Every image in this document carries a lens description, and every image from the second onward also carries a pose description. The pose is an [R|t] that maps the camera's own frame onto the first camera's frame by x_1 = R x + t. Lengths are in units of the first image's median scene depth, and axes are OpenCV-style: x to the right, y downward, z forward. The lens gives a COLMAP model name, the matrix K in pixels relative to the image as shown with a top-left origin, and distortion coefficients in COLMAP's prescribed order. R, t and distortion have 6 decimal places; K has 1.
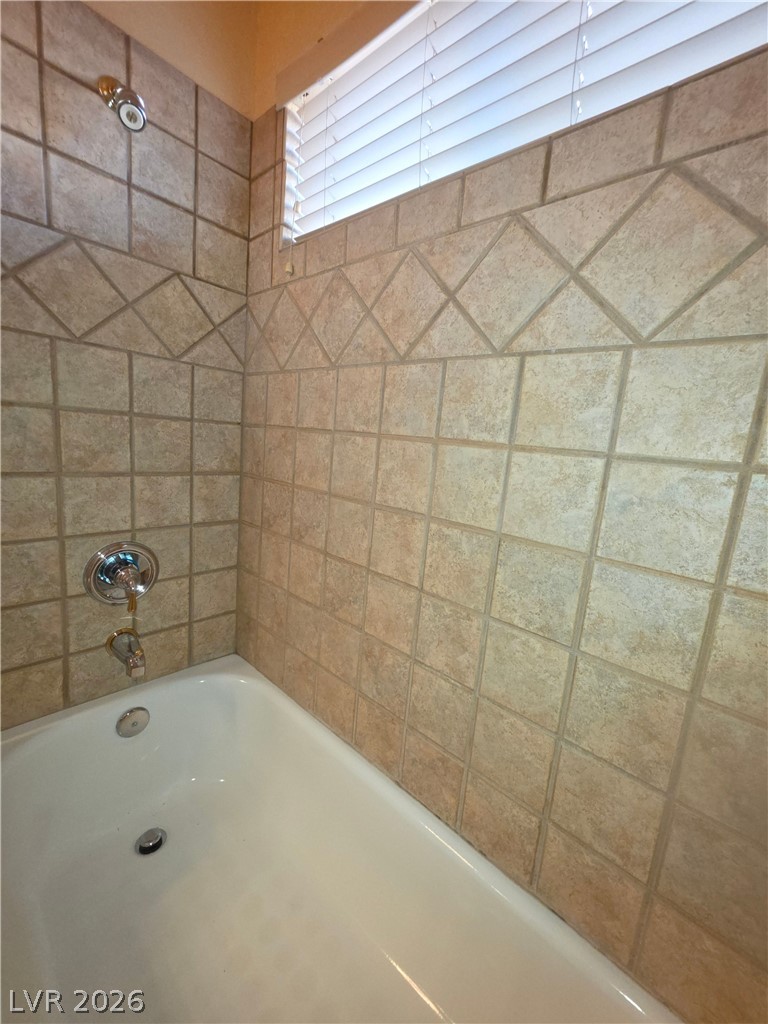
lens RADIAL K [[410.2, 0, 386.1], [0, 410.2, 507.8], [0, 0, 1]] dist [0.002401, 0.000193]
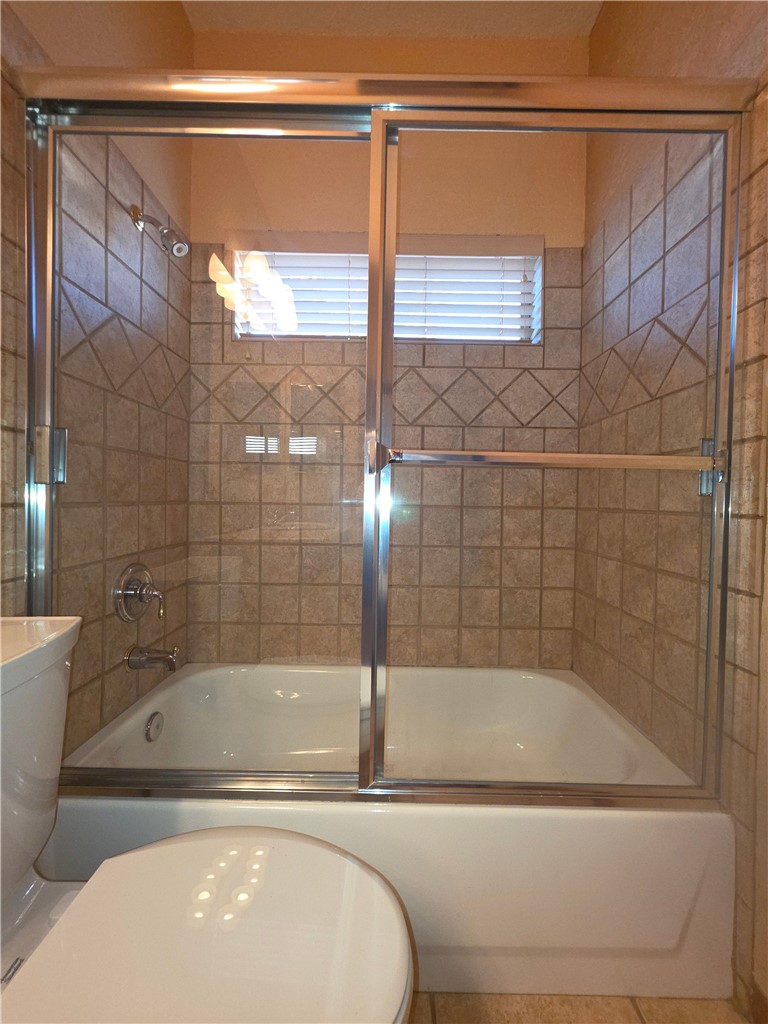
lens RADIAL K [[410.2, 0, 386.1], [0, 410.2, 507.8], [0, 0, 1]] dist [0.002401, 0.000193]
pose [[0.740569, -0.089108, 0.666046, -1.030283], [0.160362, 0.985967, -0.046395, 0.114094], [-0.652566, 0.141168, 0.744466, -0.383469]]
